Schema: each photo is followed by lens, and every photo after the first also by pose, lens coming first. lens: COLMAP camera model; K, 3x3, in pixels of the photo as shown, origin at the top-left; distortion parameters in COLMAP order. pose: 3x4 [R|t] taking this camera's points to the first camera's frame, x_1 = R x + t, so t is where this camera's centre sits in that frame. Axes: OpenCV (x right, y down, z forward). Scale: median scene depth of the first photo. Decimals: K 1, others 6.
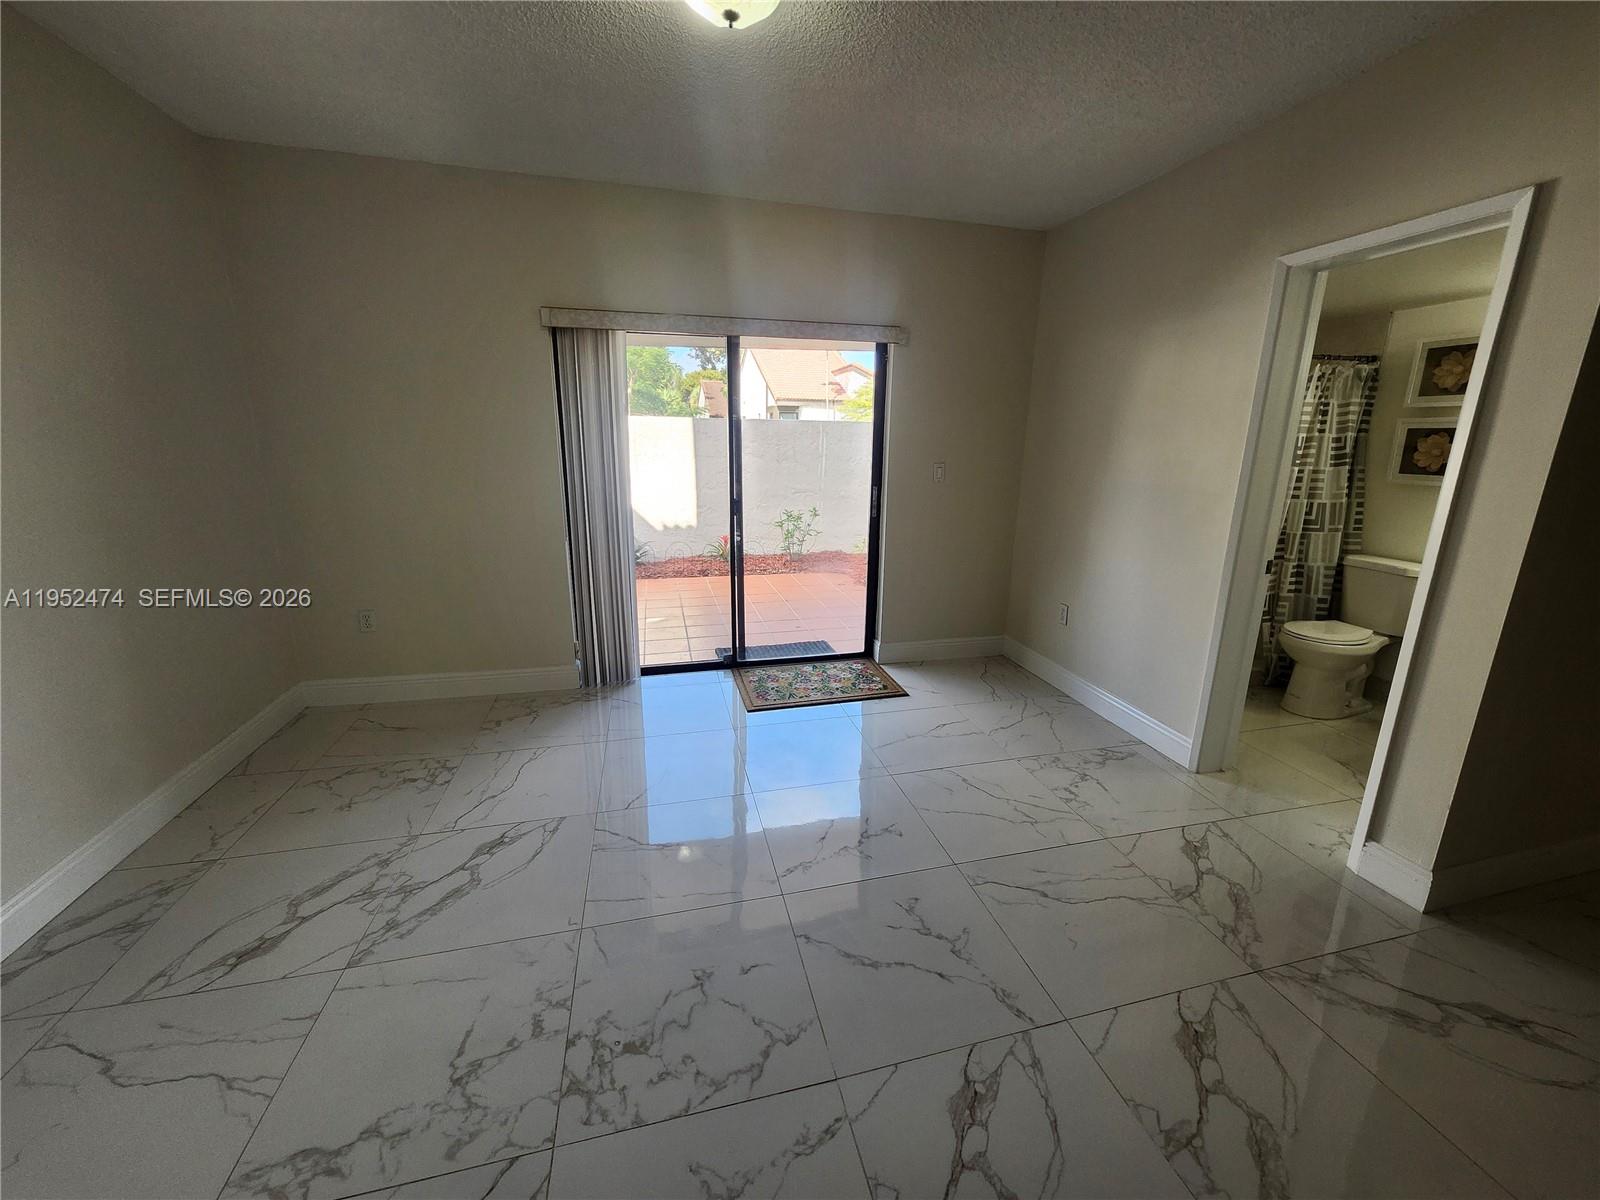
lens RADIAL K [[633.1, 0, 822.4], [0, 633.1, 592.3], [0, 0, 1]] dist [0.001879, -0.000082]
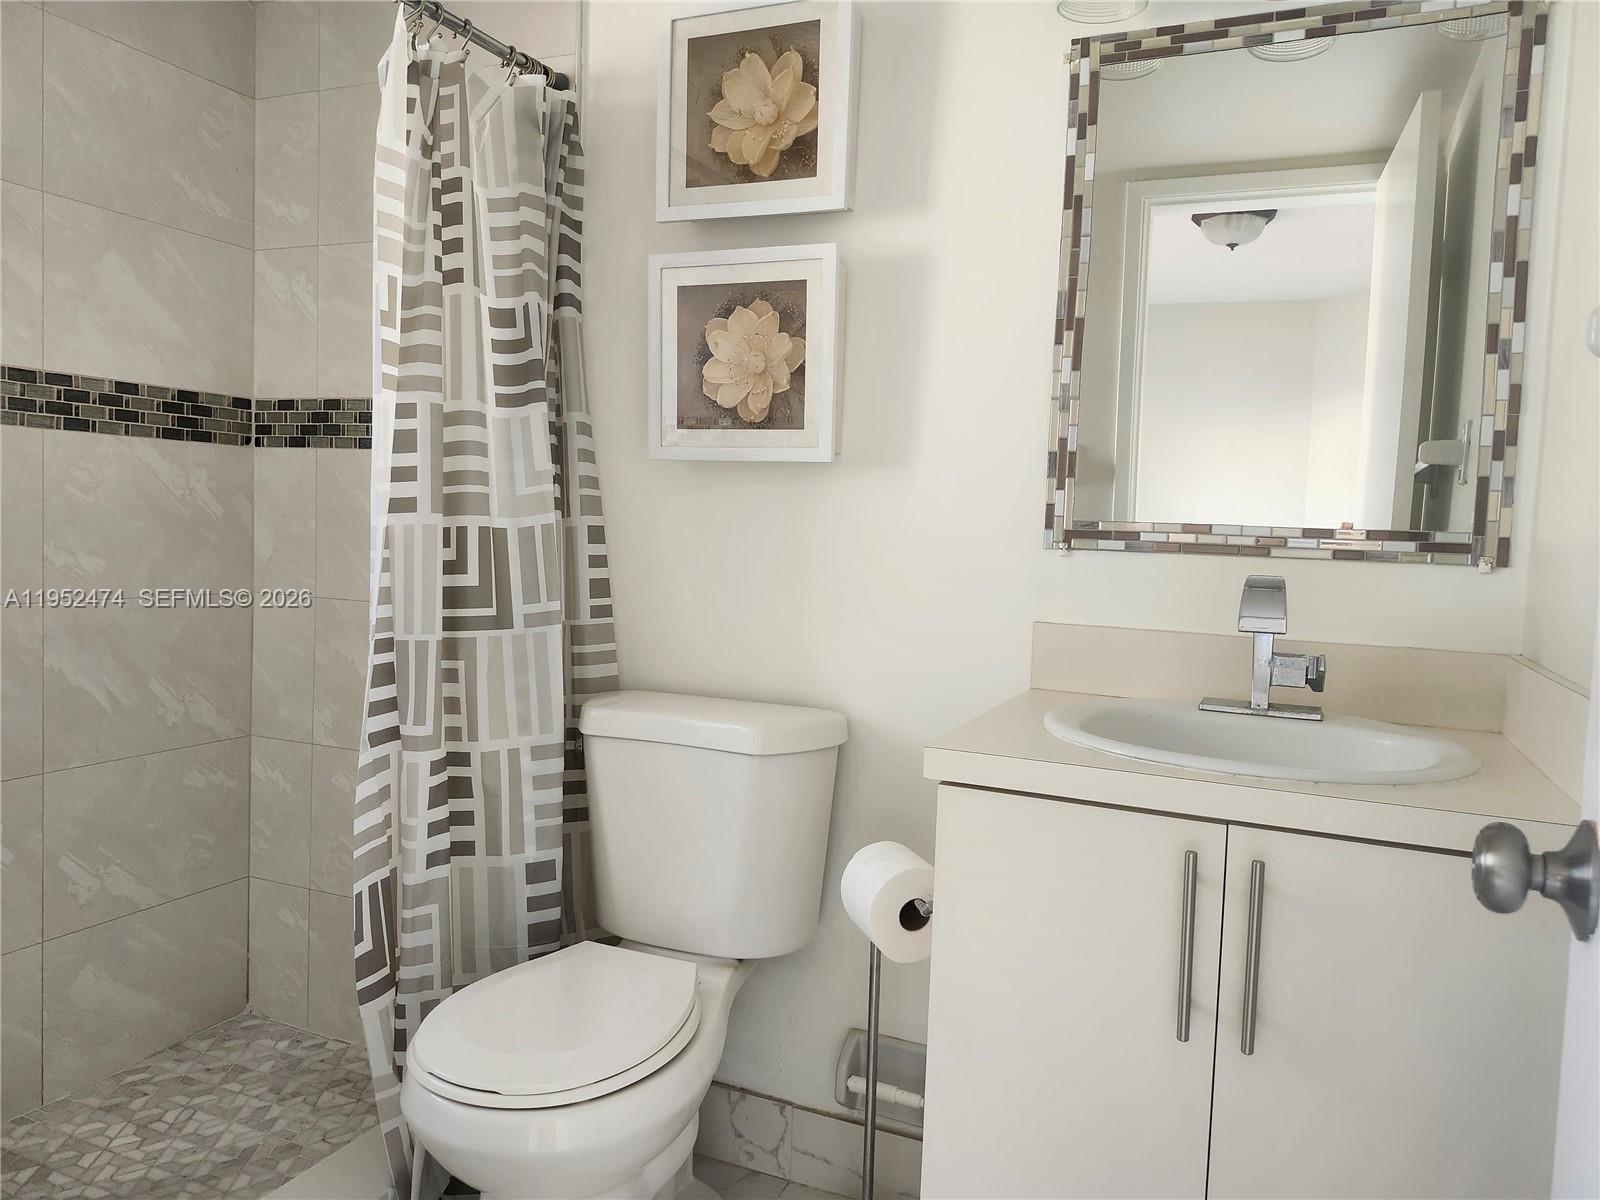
lens RADIAL K [[1106.2, 0, 814.0], [0, 1106.2, 603.1], [0, 0, 1]] dist [0.048467, -0.008651]
pose [[0.621244, -0.049745, 0.782037, 0.485350], [0.157779, 0.985485, -0.062652, -0.053553], [-0.767569, 0.162311, 0.620075, 0.583067]]
